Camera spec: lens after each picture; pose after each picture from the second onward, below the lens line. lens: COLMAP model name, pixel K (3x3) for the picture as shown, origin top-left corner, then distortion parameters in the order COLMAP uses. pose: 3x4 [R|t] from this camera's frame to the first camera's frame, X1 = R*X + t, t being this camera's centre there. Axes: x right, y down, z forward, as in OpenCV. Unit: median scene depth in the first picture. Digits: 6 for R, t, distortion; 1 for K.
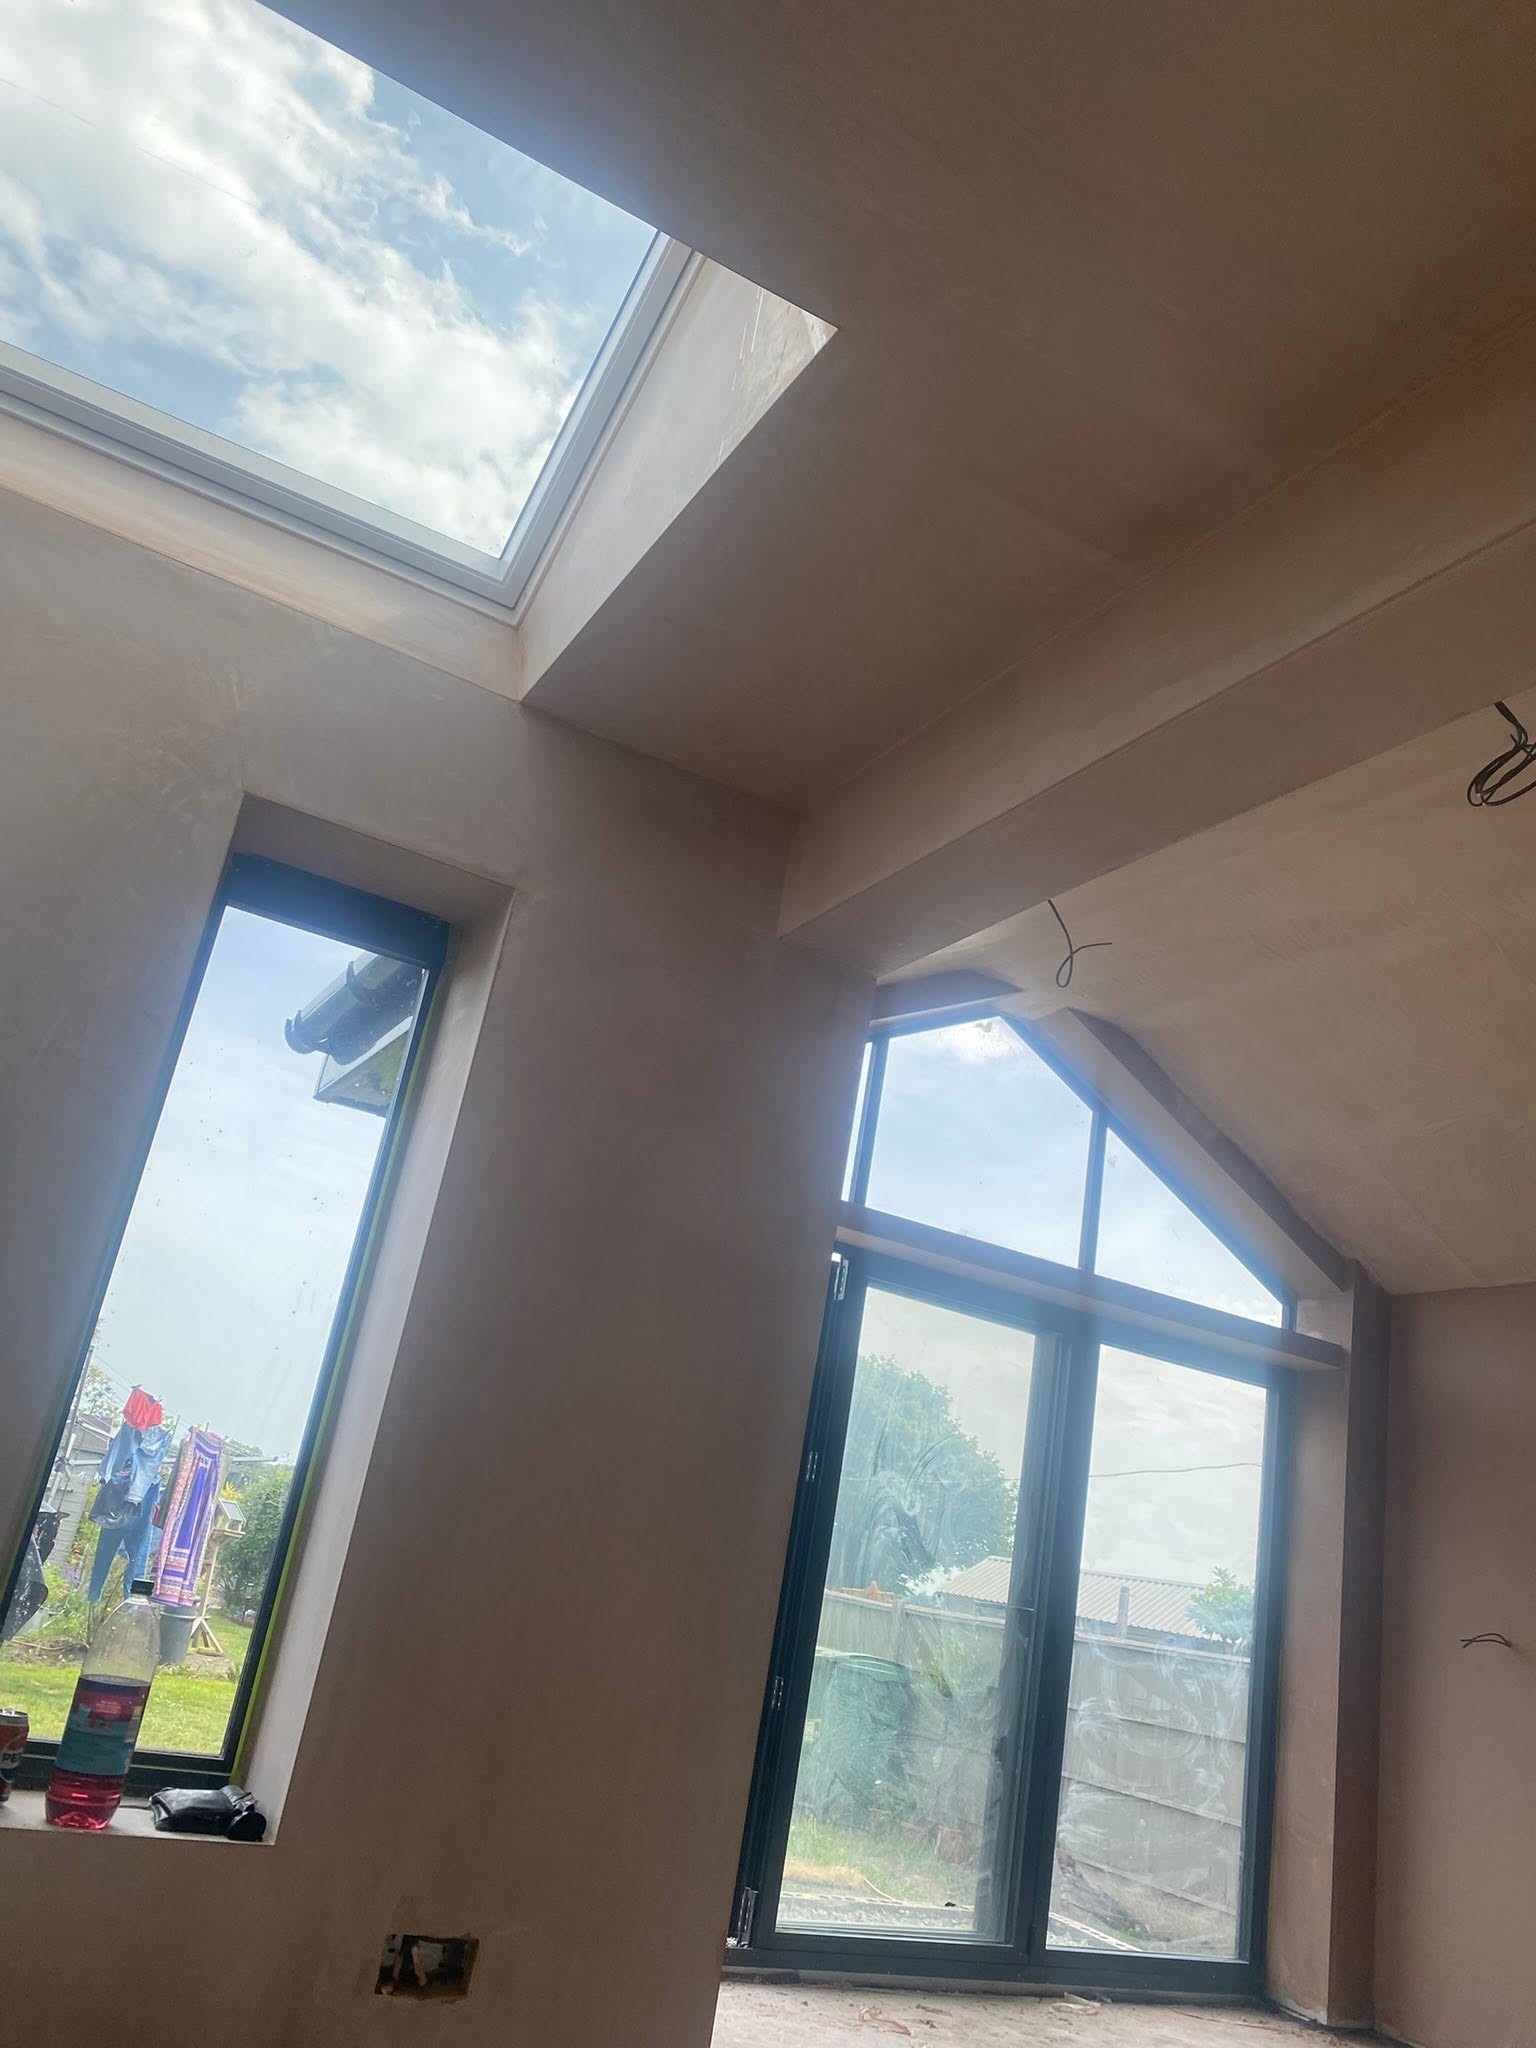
lens RADIAL K [[1556.1, 0, 758.4], [0, 1556.1, 976.9], [0, 0, 1]] dist [0.012473, -0.013284]
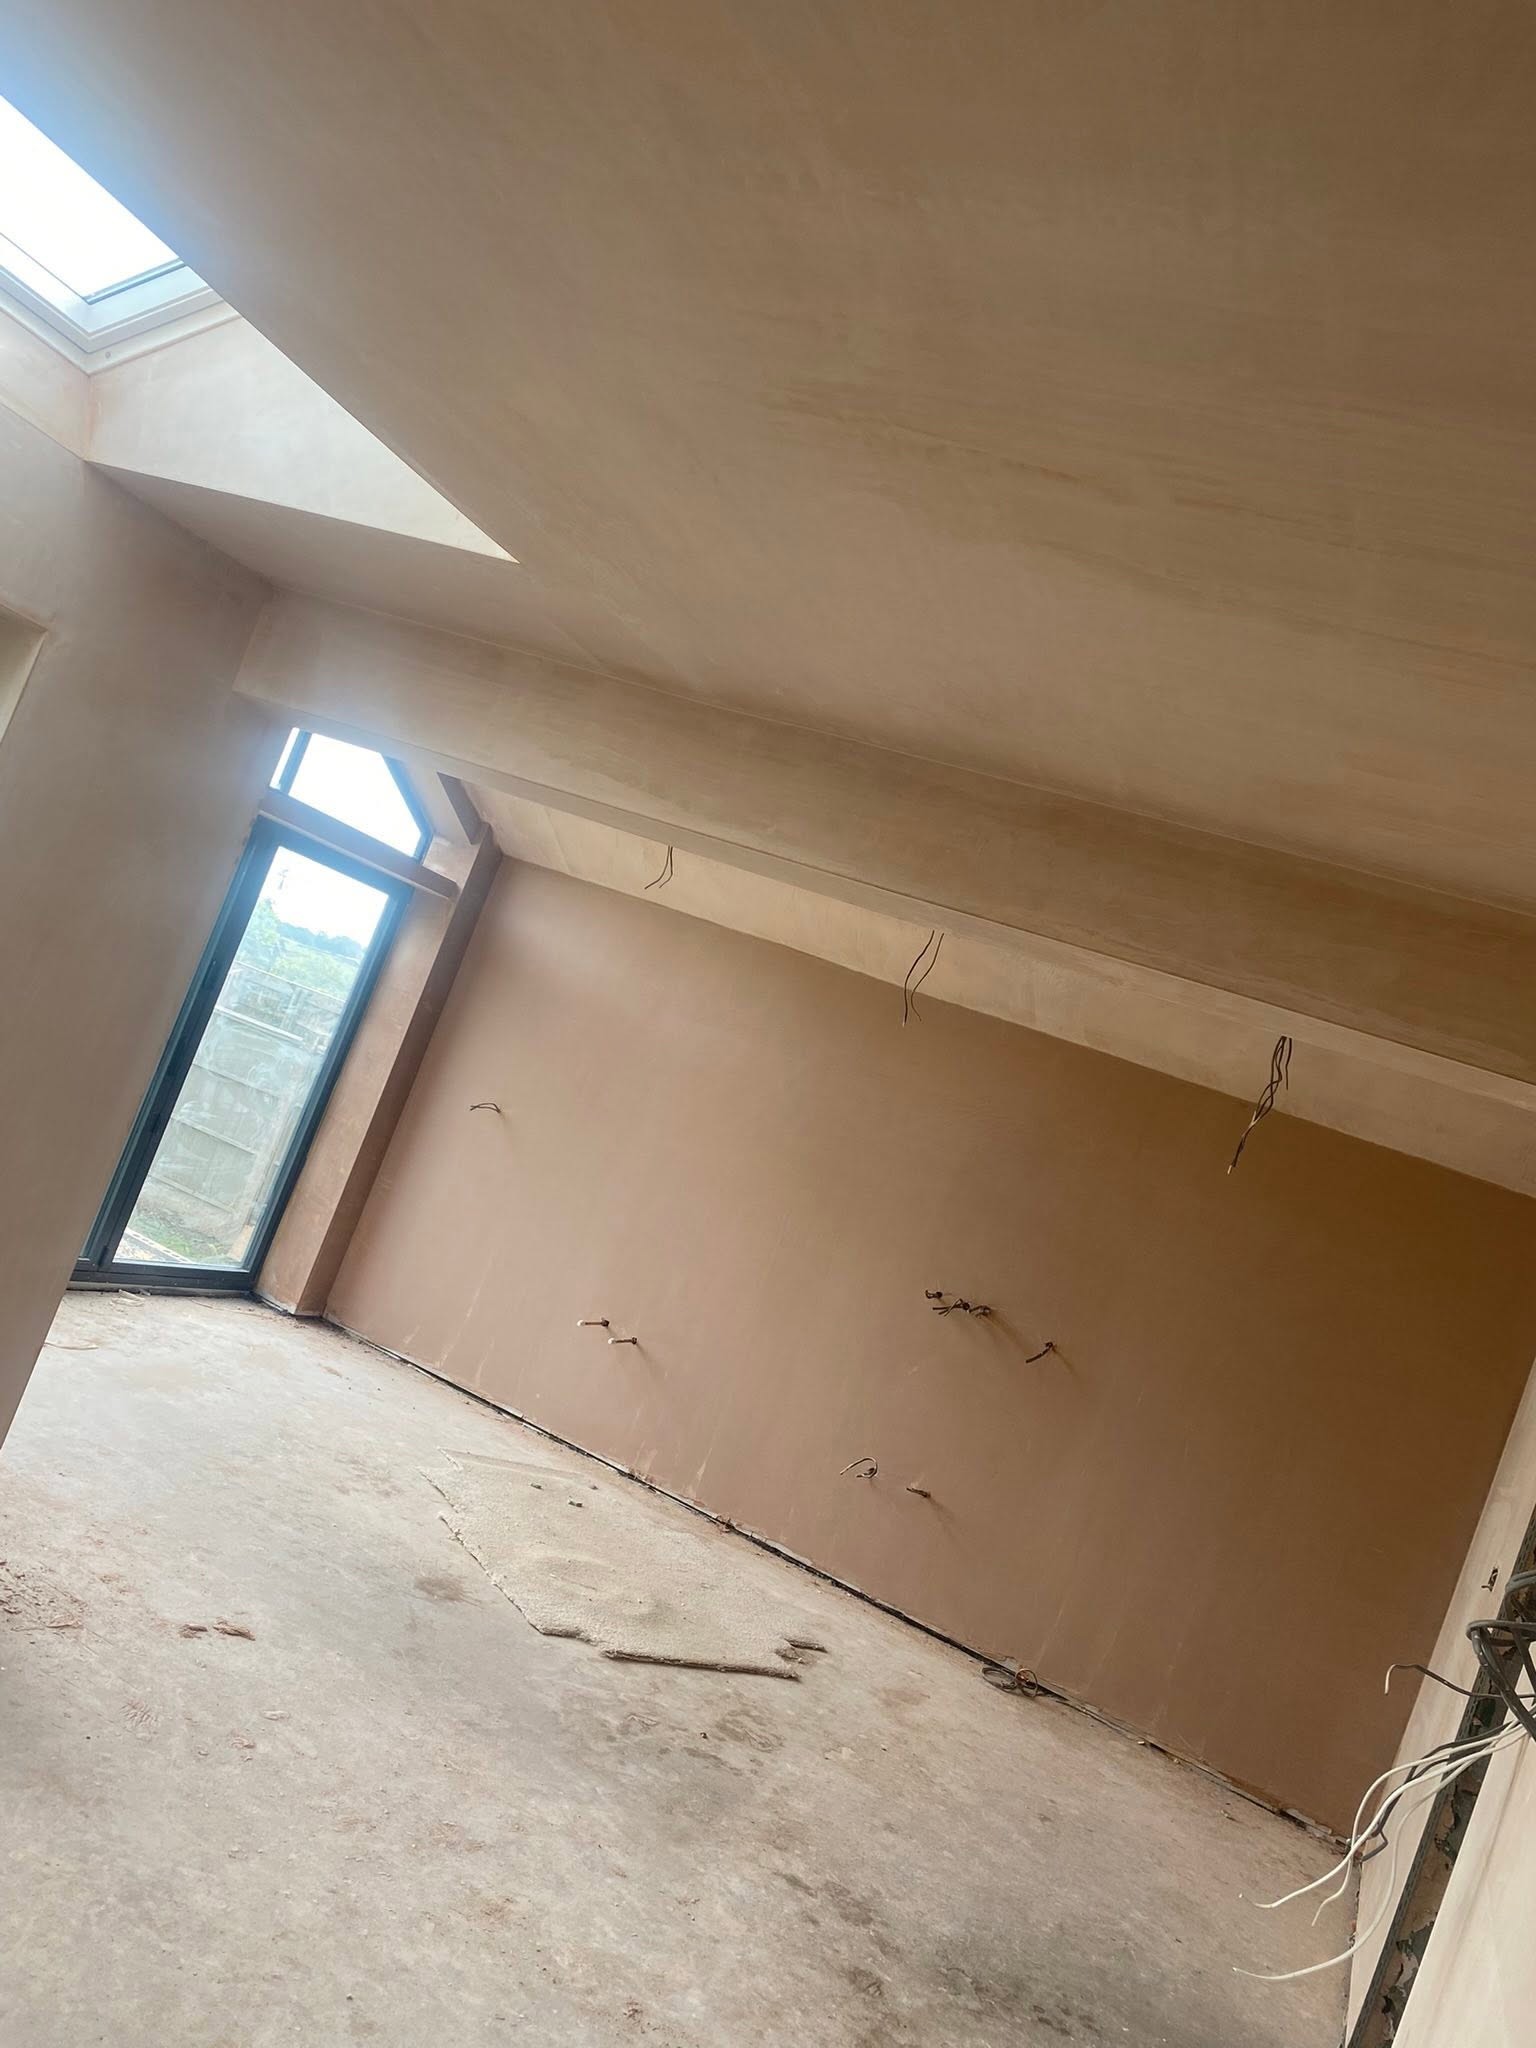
lens RADIAL K [[1556.1, 0, 764.3], [0, 1556.1, 1036.4], [0, 0, 1]] dist [0.012473, -0.013284]
pose [[0.790221, 0.155130, 0.592863, -0.187246], [-0.410549, 0.852252, 0.324215, -0.197884], [-0.454973, -0.499601, 0.737156, -0.142028]]
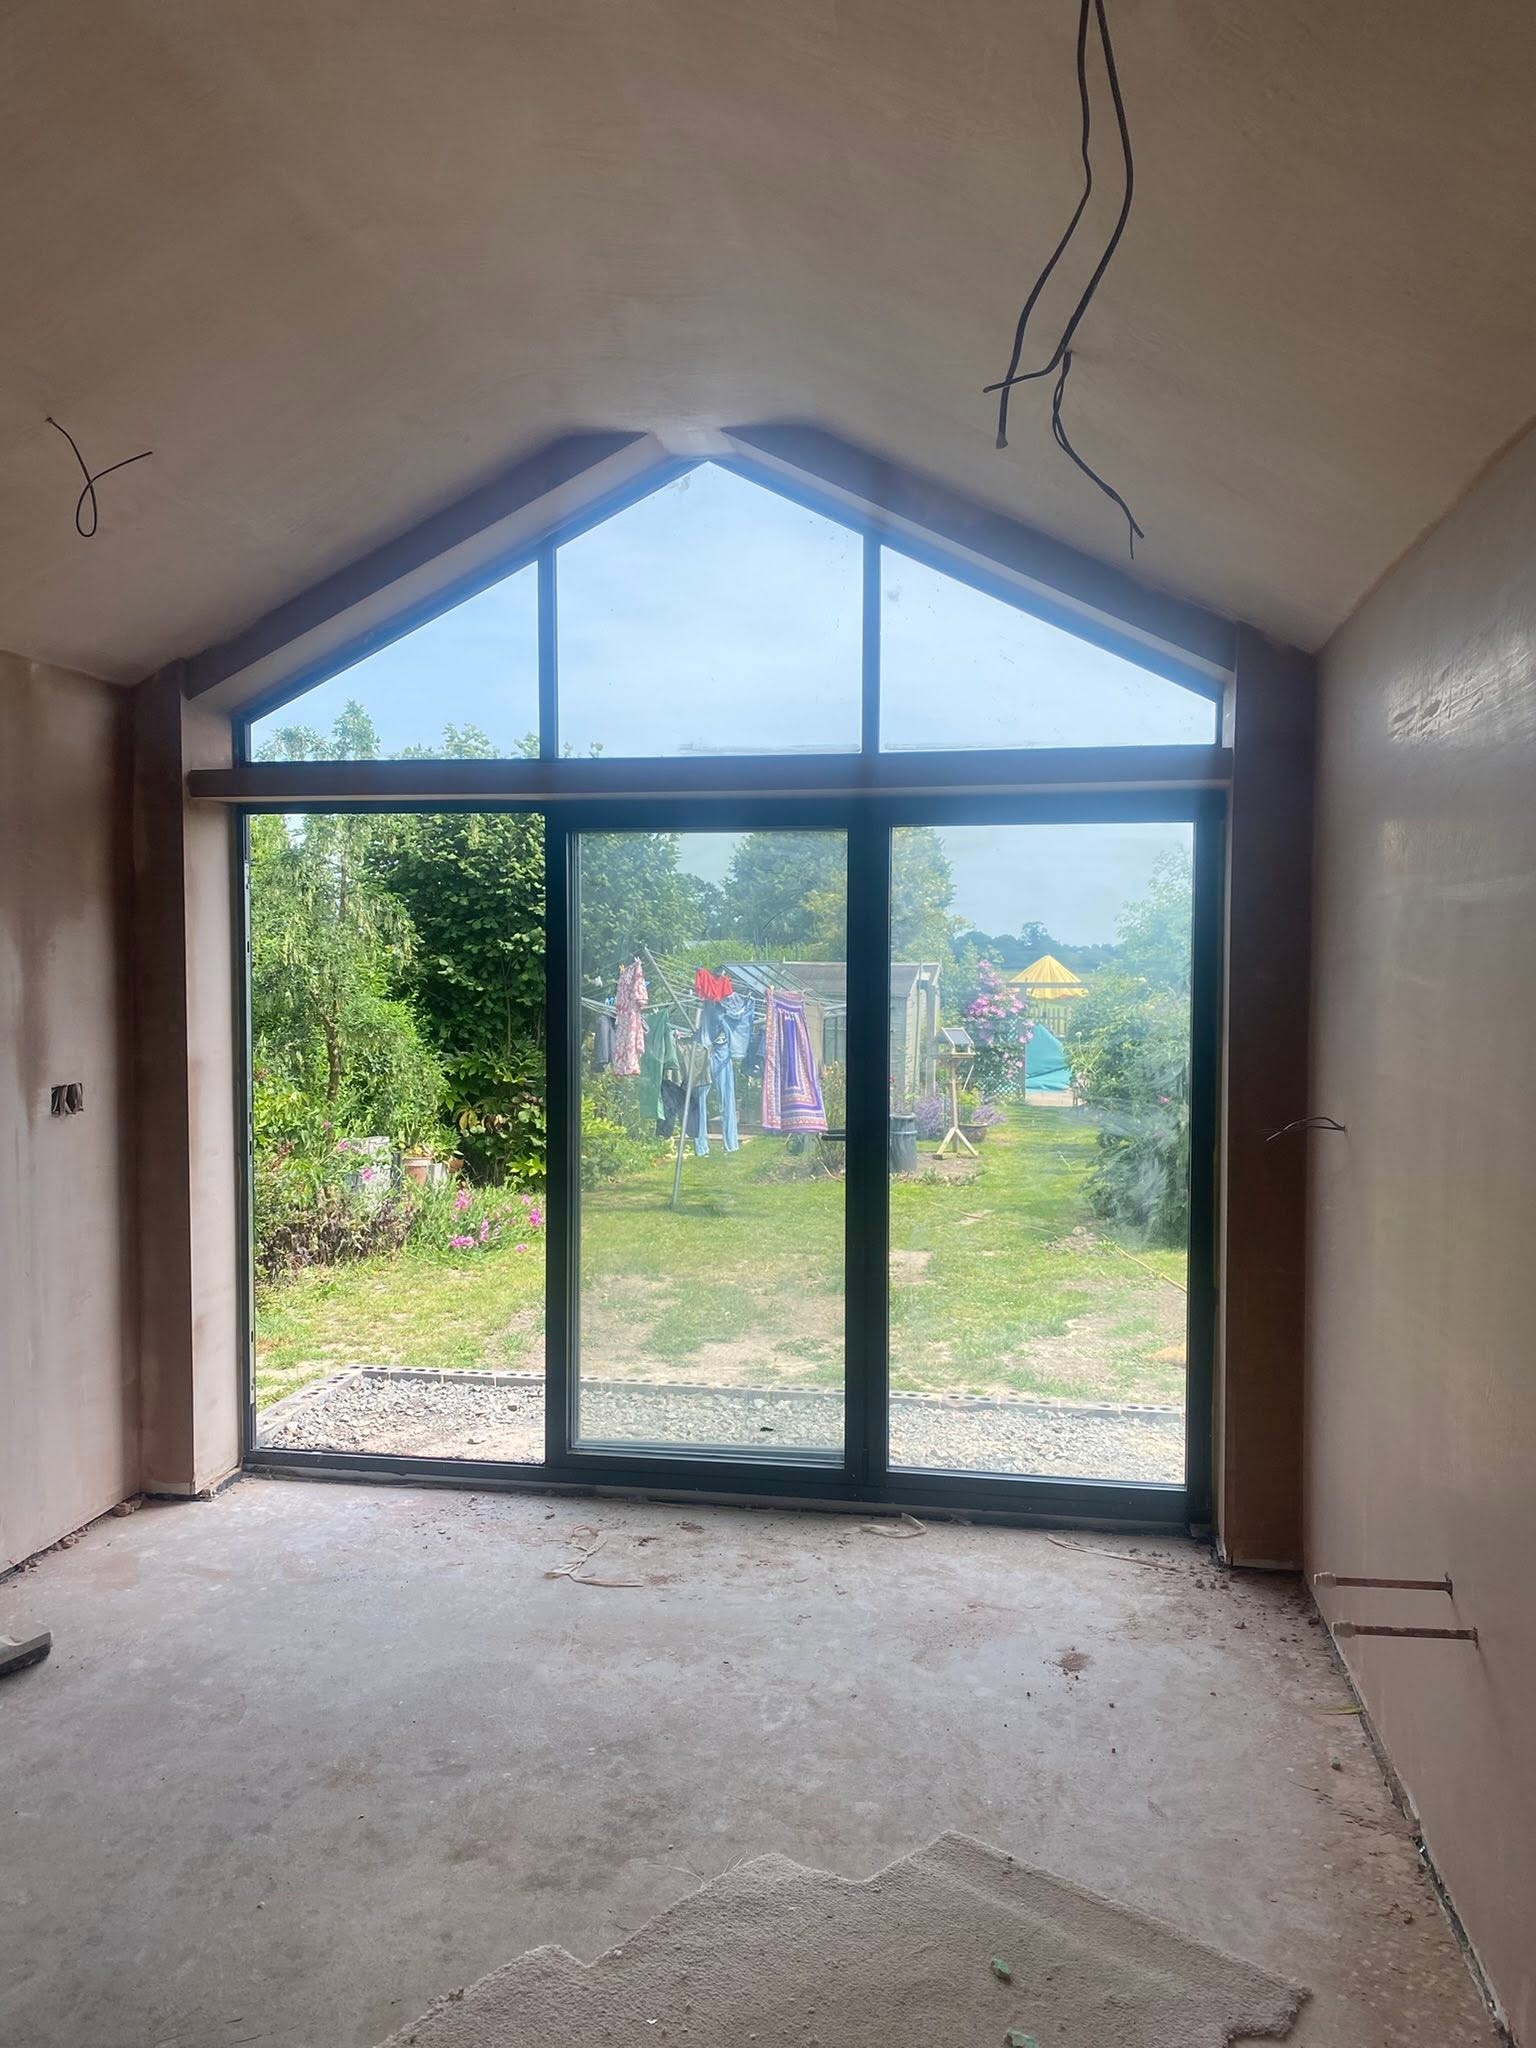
lens RADIAL K [[1556.1, 0, 760.2], [0, 1556.1, 1020.8], [0, 0, 1]] dist [0.012473, -0.013284]
pose [[0.761351, -0.139101, -0.633242, 0.718225], [0.338156, 0.918536, 0.204796, 0.148402], [0.553169, -0.370056, 0.746366, 0.340008]]
